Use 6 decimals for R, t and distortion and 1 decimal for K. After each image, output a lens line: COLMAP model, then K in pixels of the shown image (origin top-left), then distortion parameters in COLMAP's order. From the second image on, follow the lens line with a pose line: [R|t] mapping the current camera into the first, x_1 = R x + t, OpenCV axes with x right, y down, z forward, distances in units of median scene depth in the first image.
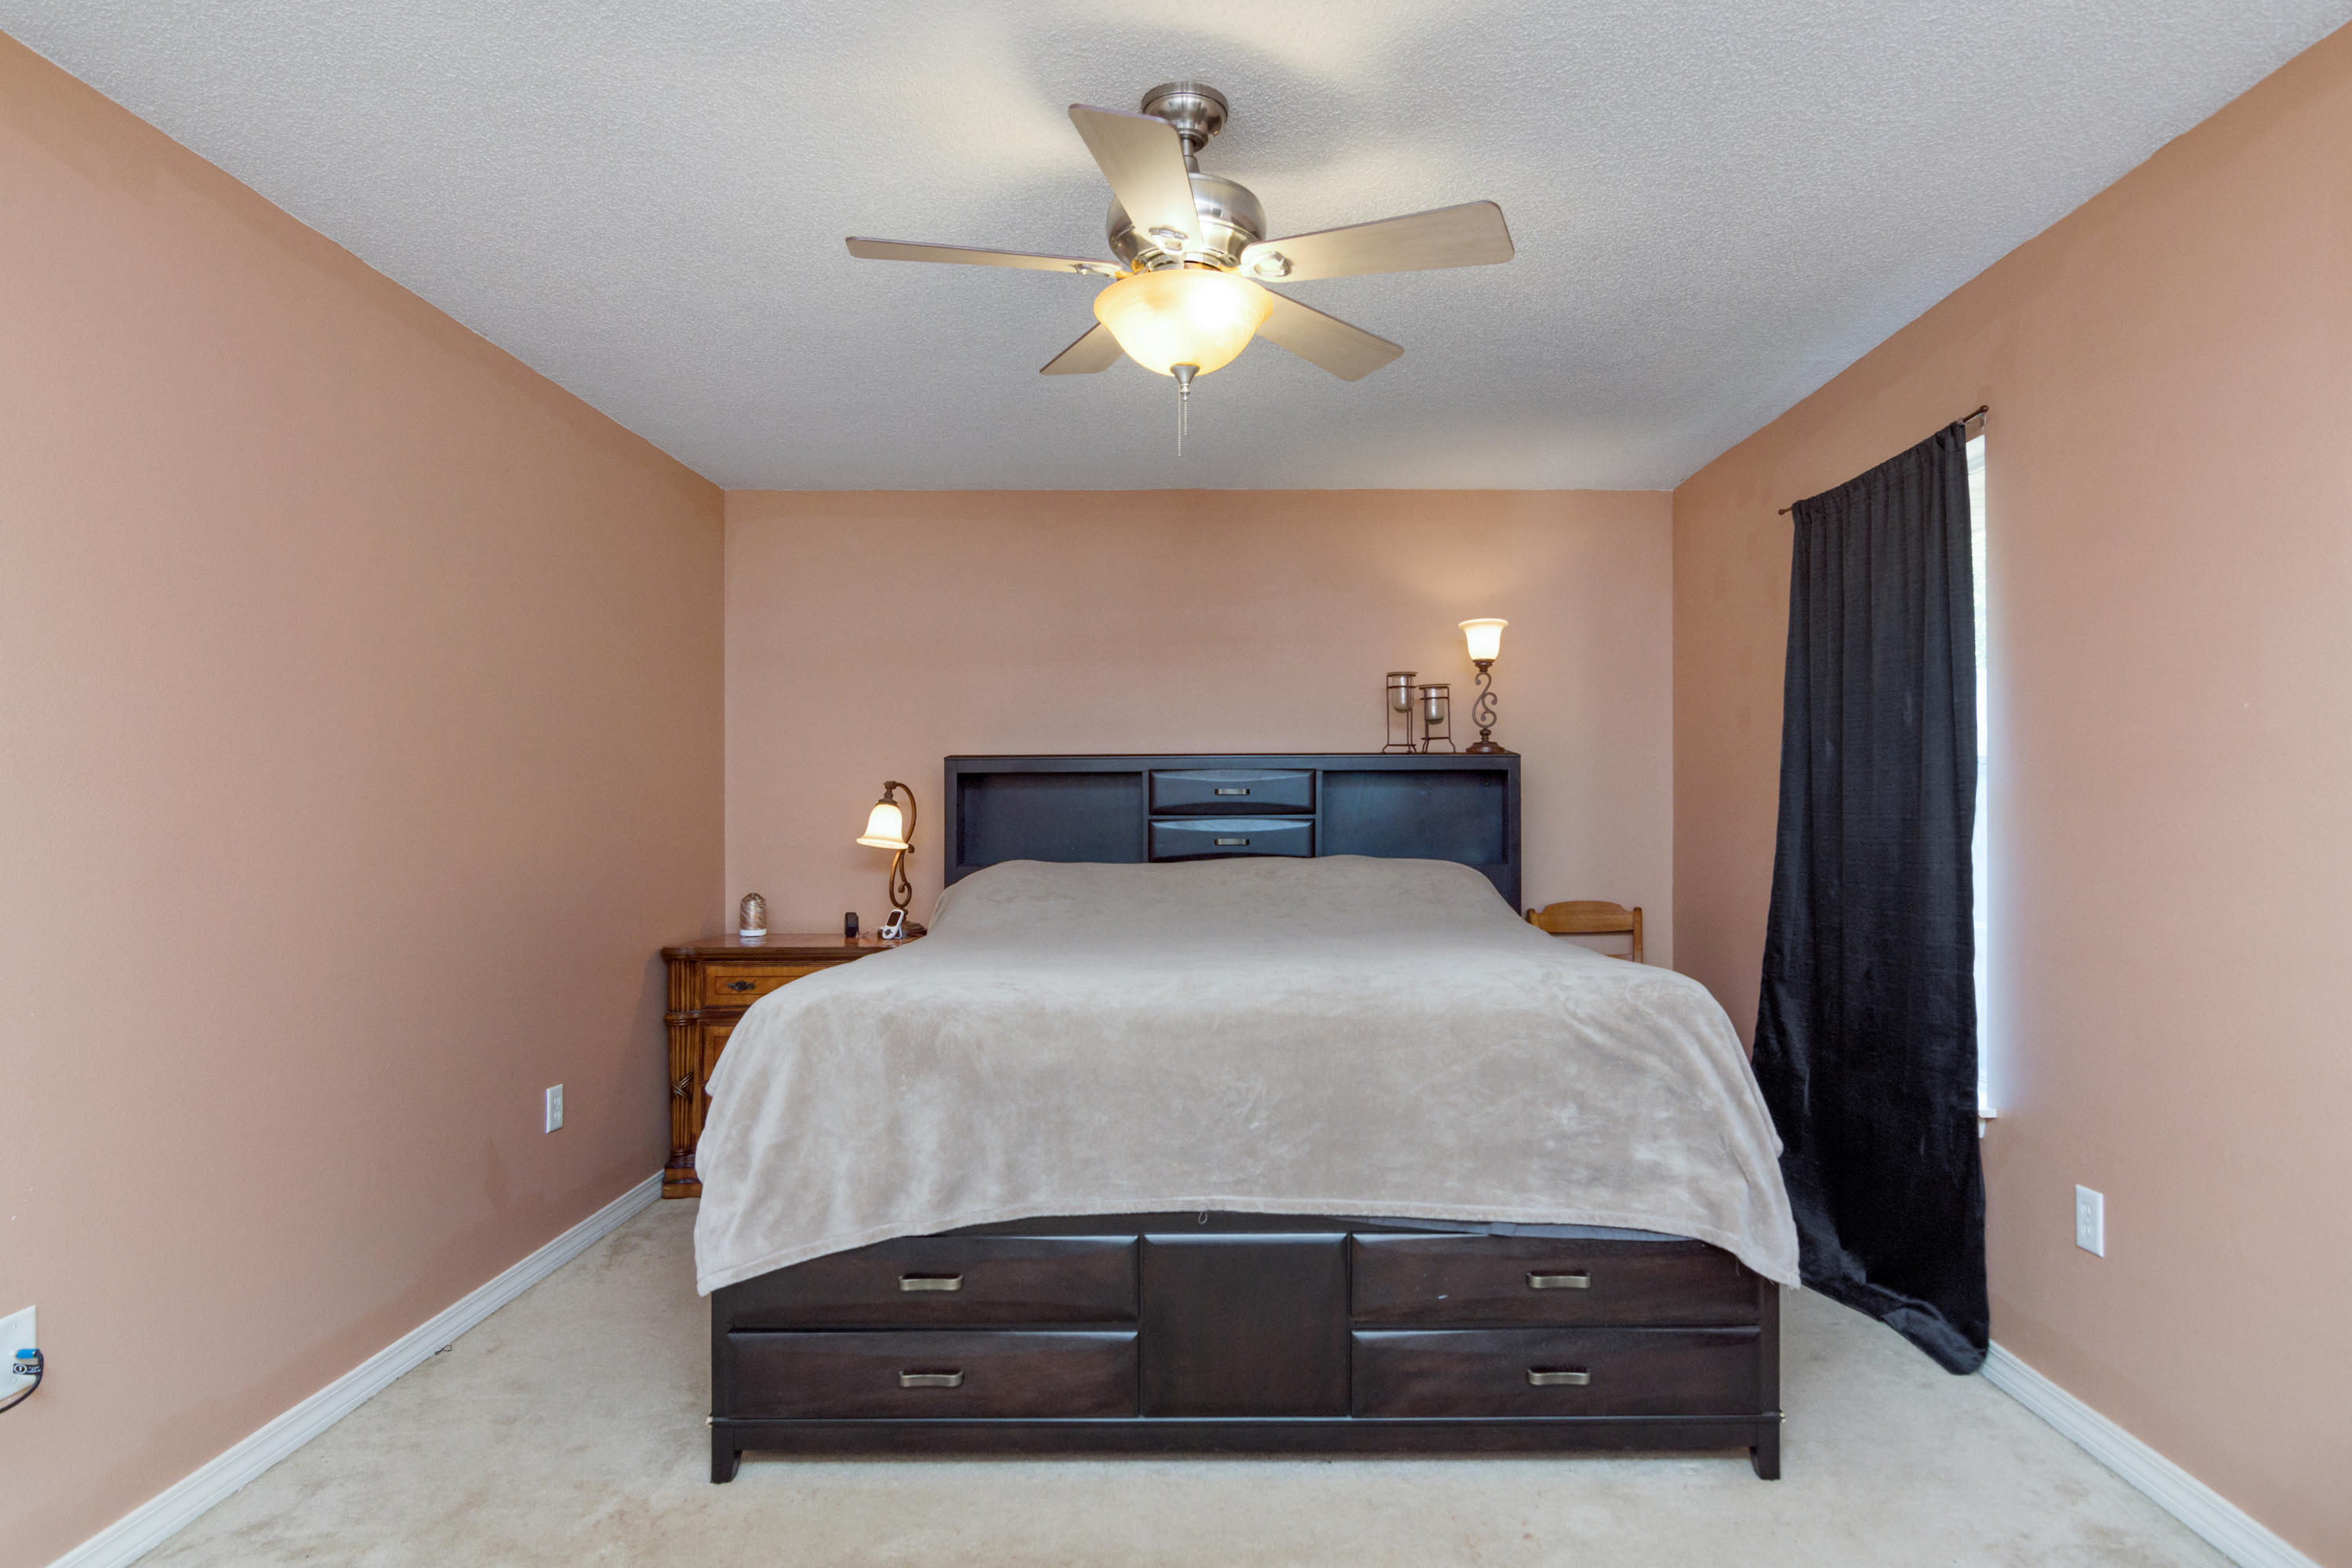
lens RADIAL K [[1335.0, 0, 1169.0], [0, 1335.0, 783.7], [0, 0, 1]] dist [-0.016697, 0.001161]
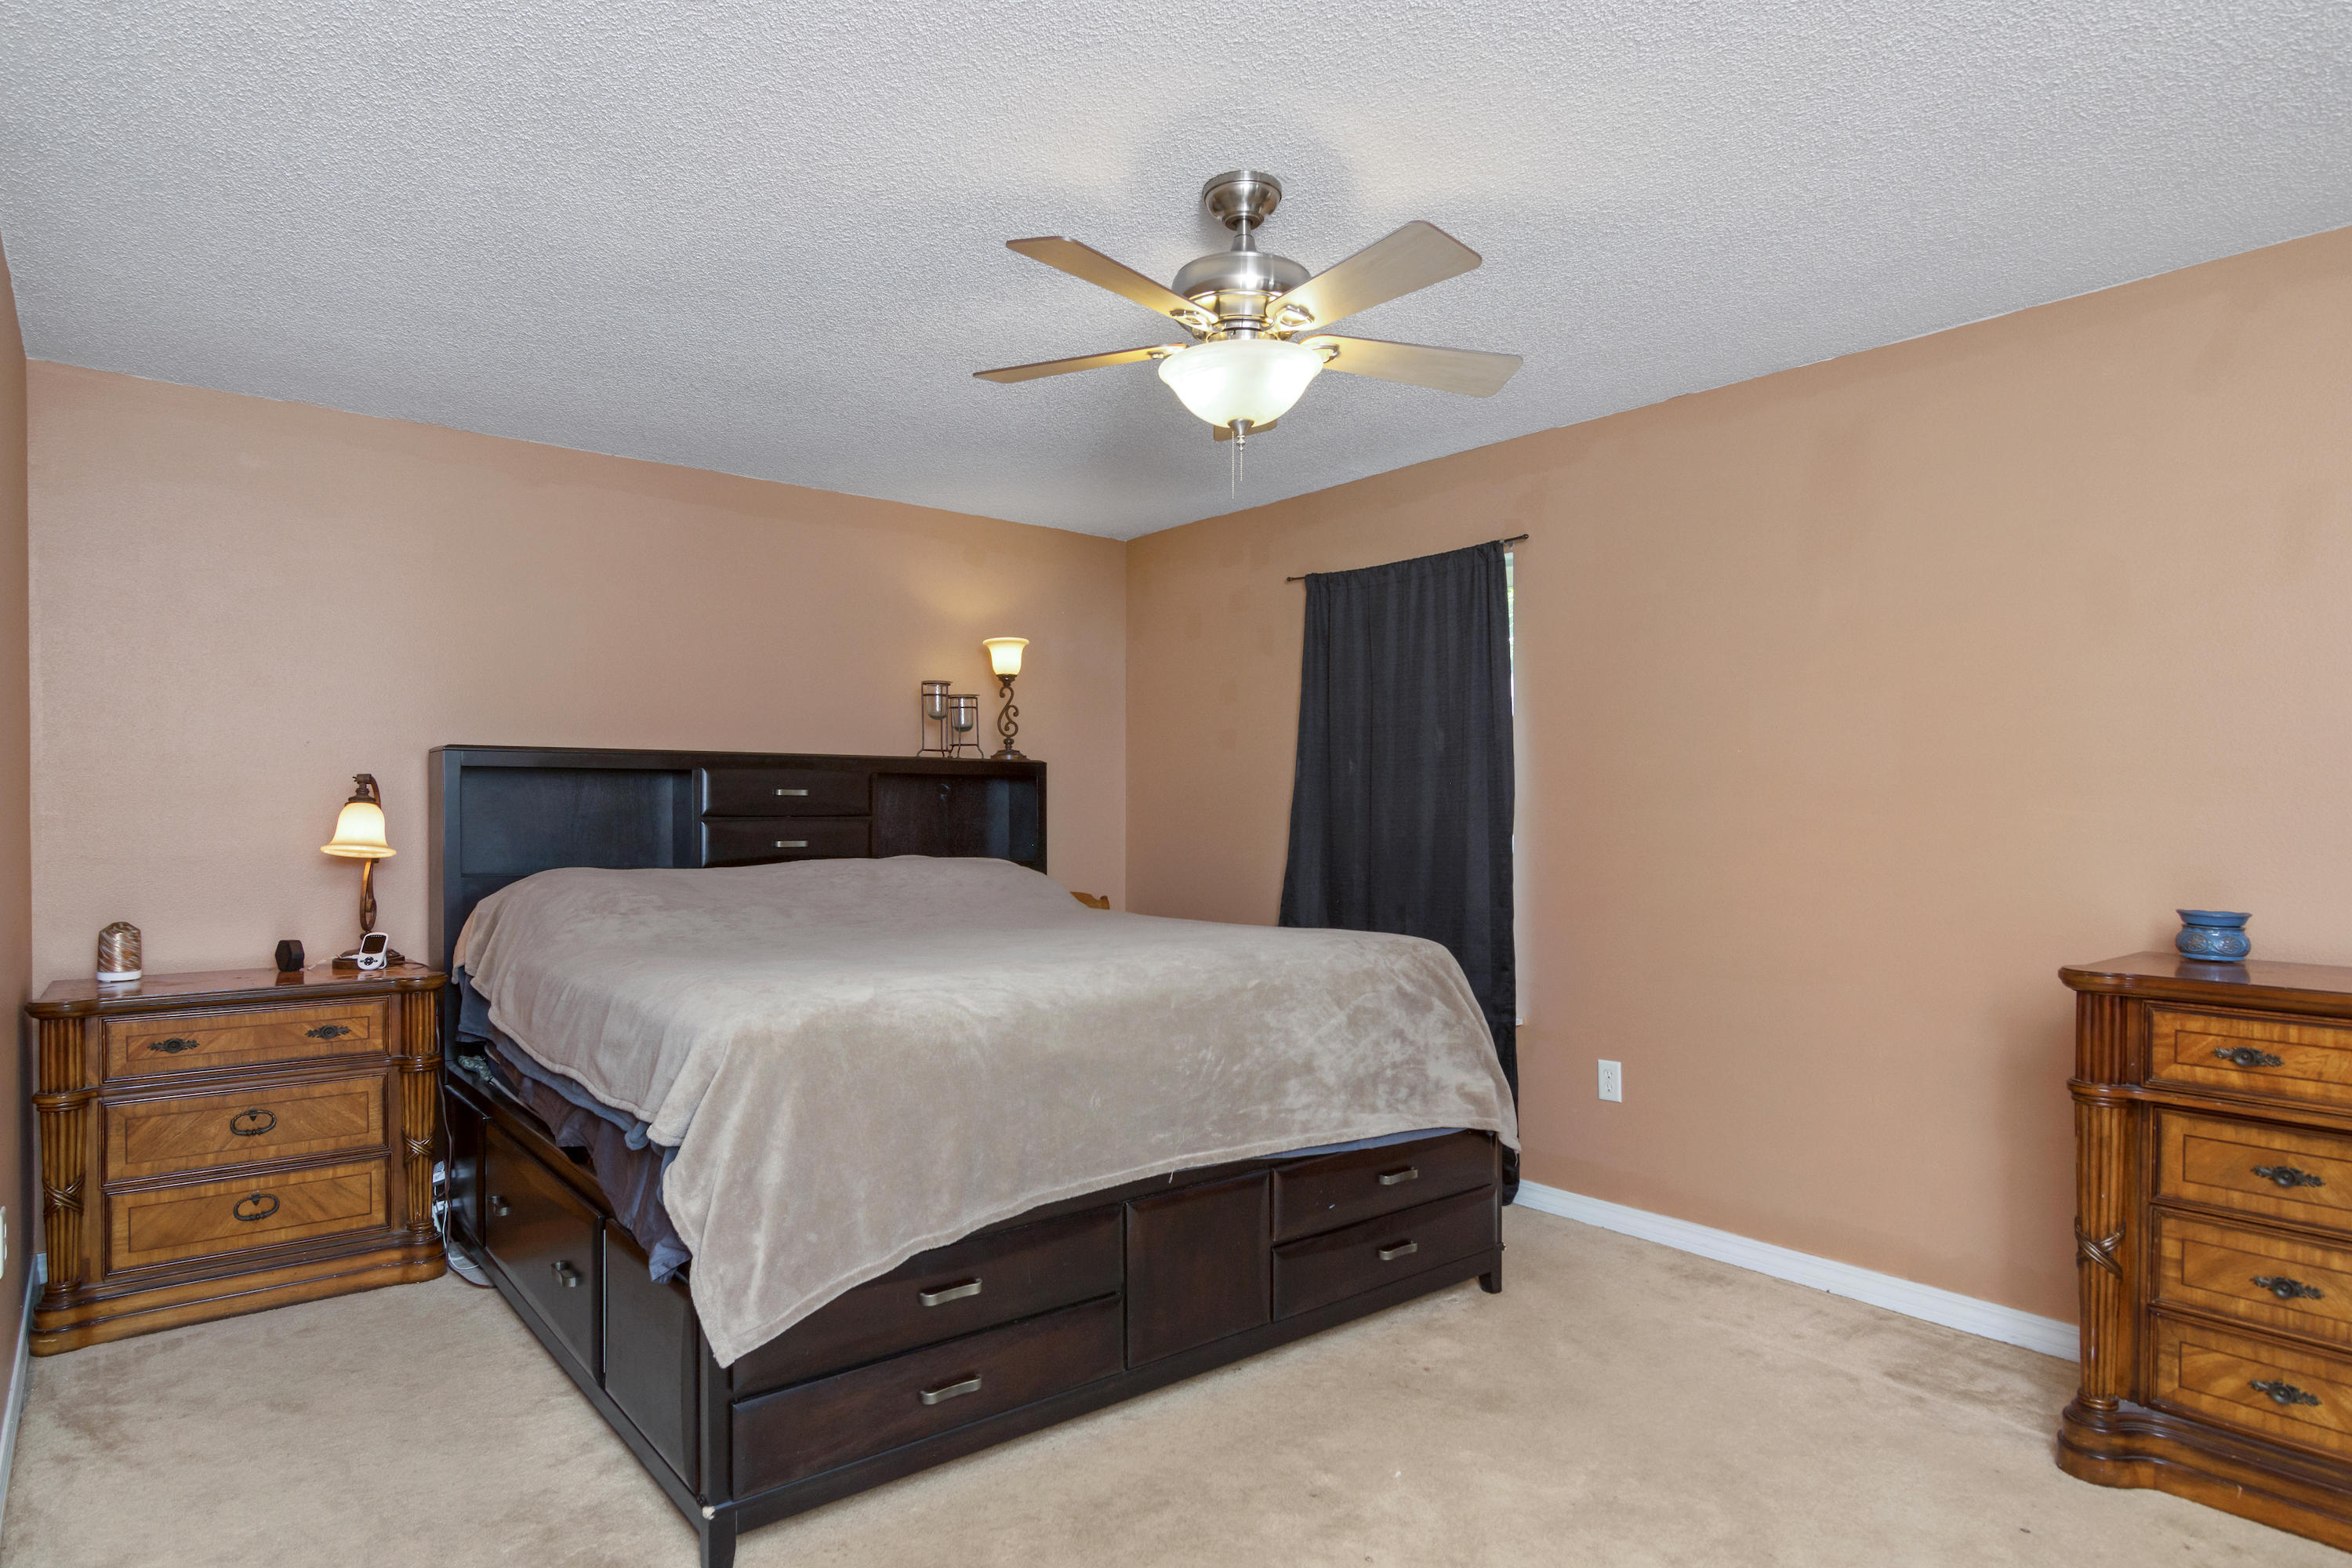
lens RADIAL K [[1335.0, 0, 1157.0], [0, 1335.0, 796.0], [0, 0, 1]] dist [-0.016697, 0.001161]
pose [[0.767597, 0.011000, 0.640838, -0.370951], [-0.015827, 0.999873, 0.001795, 0.002404], [-0.640737, -0.011521, 0.767674, 0.081301]]
